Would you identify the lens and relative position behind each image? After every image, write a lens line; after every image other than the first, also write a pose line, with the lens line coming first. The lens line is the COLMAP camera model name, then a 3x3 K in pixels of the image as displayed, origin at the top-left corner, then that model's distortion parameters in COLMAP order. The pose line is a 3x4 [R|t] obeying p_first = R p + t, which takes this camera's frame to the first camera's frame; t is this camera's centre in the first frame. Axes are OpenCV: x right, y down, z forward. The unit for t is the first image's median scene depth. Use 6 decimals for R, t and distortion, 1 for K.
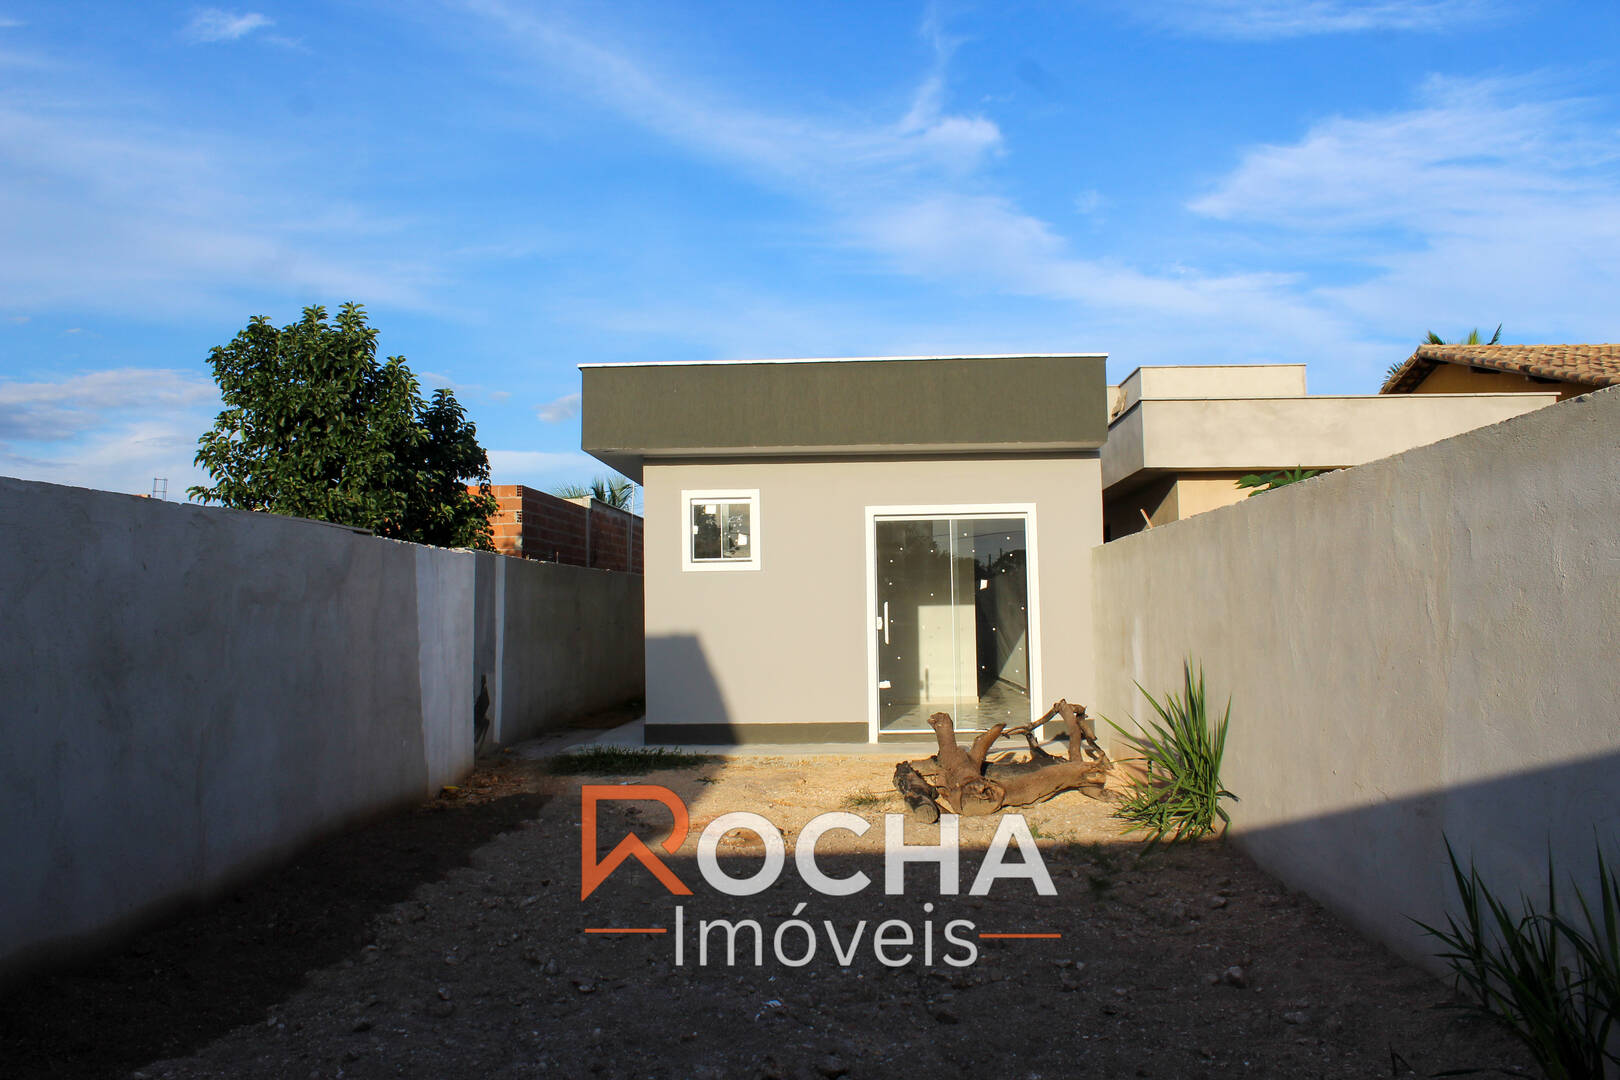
lens RADIAL K [[1361.4, 0, 810.0], [0, 1361.4, 540.0], [0, 0, 1]] dist [-0.162607, 0.148948]
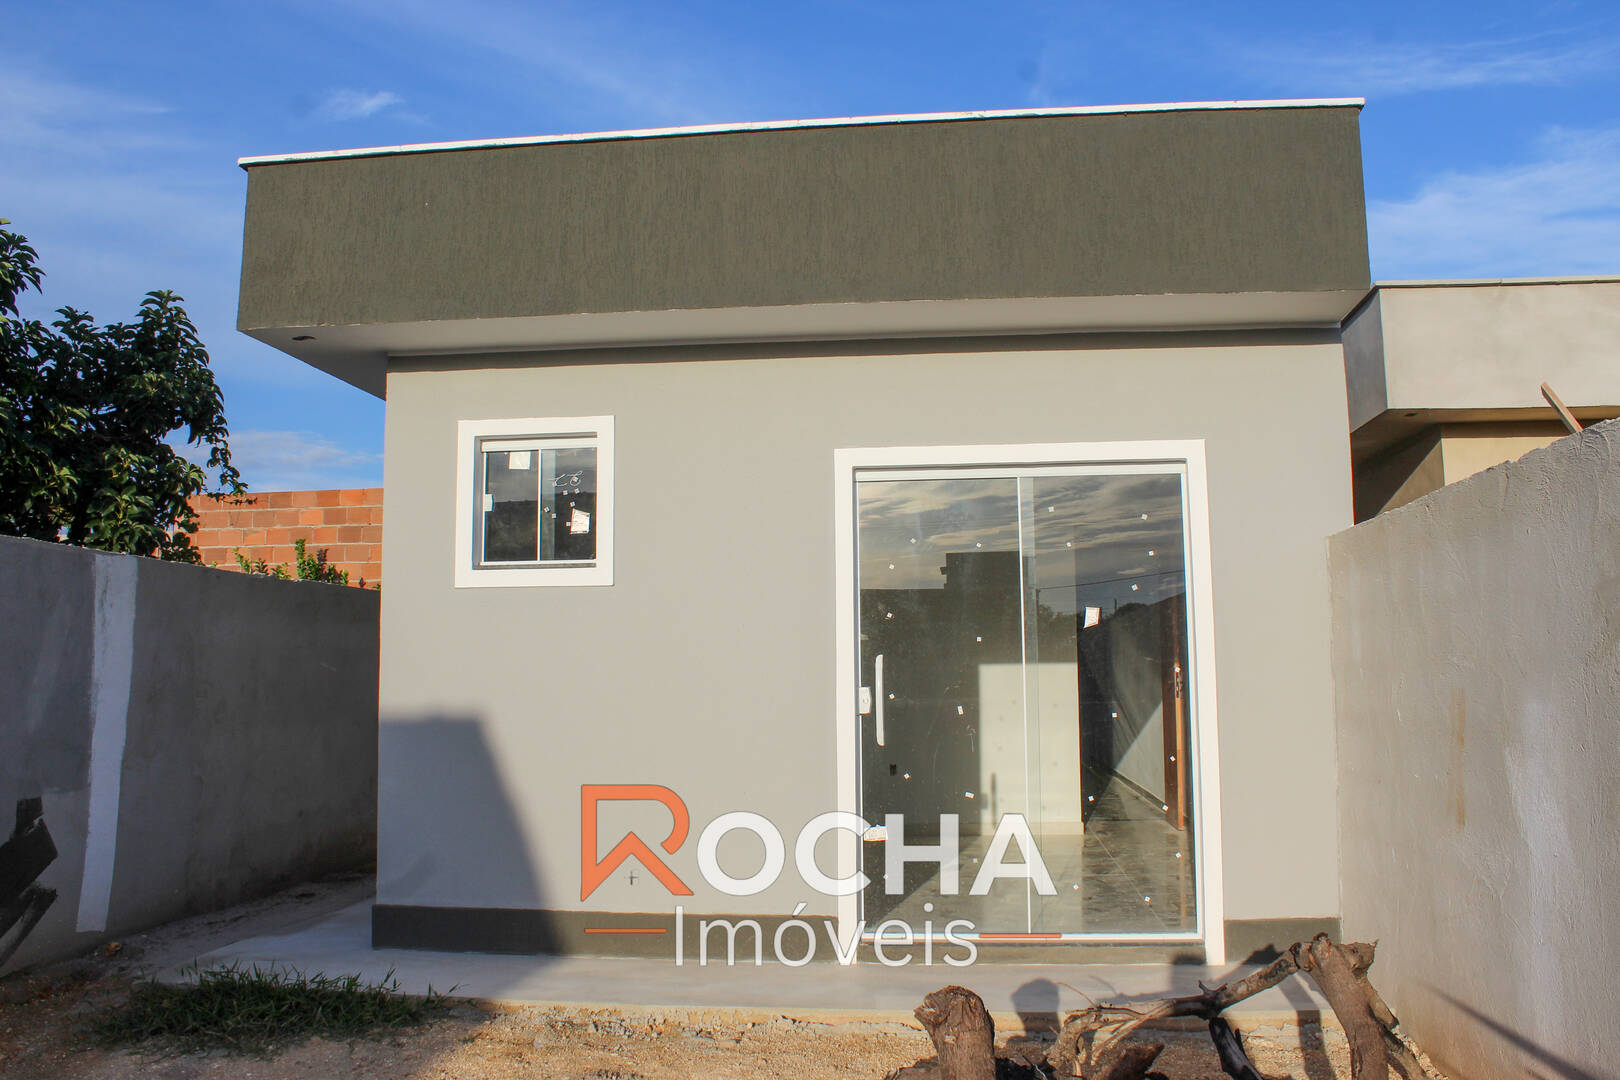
lens RADIAL K [[1361.4, 0, 810.0], [0, 1361.4, 540.0], [0, 0, 1]] dist [-0.162607, 0.148948]
pose [[0.996890, -0.000711, -0.078800, 0.068669], [-0.002773, 0.999023, -0.044096, 0.026944], [0.078754, 0.044177, 0.995915, 0.533569]]
